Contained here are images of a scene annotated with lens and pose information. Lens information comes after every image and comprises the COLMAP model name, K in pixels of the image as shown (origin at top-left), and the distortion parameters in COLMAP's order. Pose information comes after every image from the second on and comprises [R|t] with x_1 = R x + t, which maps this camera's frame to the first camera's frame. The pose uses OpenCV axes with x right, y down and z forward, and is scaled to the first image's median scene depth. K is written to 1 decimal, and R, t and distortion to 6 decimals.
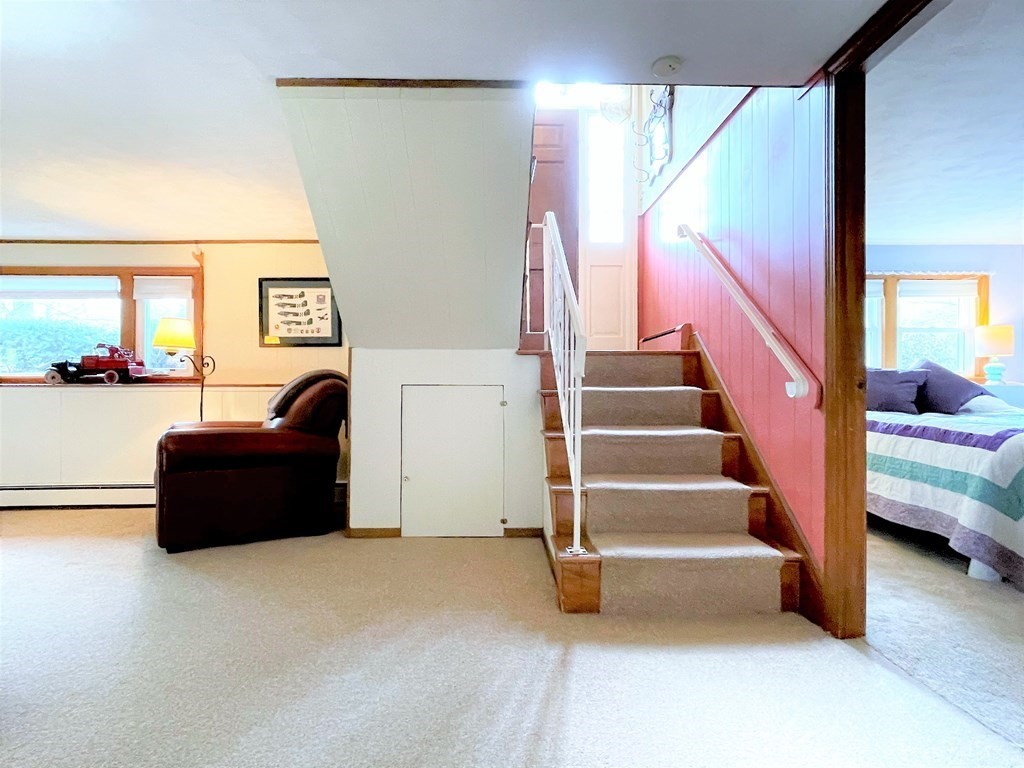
lens RADIAL K [[536.7, 0, 510.6], [0, 536.7, 389.0], [0, 0, 1]] dist [-0.002647, 0.000992]
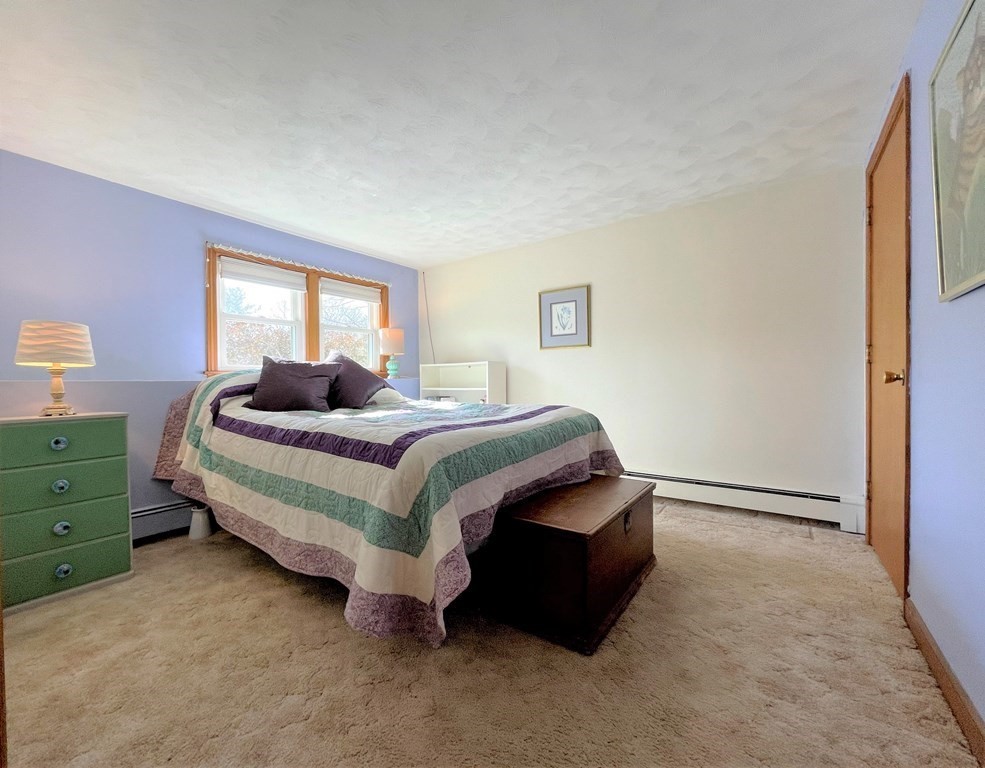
lens RADIAL K [[436.0, 0, 491.9], [0, 436.0, 383.9], [0, 0, 1]] dist [-0.002392, -0.000116]
pose [[0.576105, -0.014929, 0.817239, 0.408241], [0.015349, 0.999854, 0.007444, -0.000189], [-0.817231, 0.008255, 0.576250, 0.449682]]
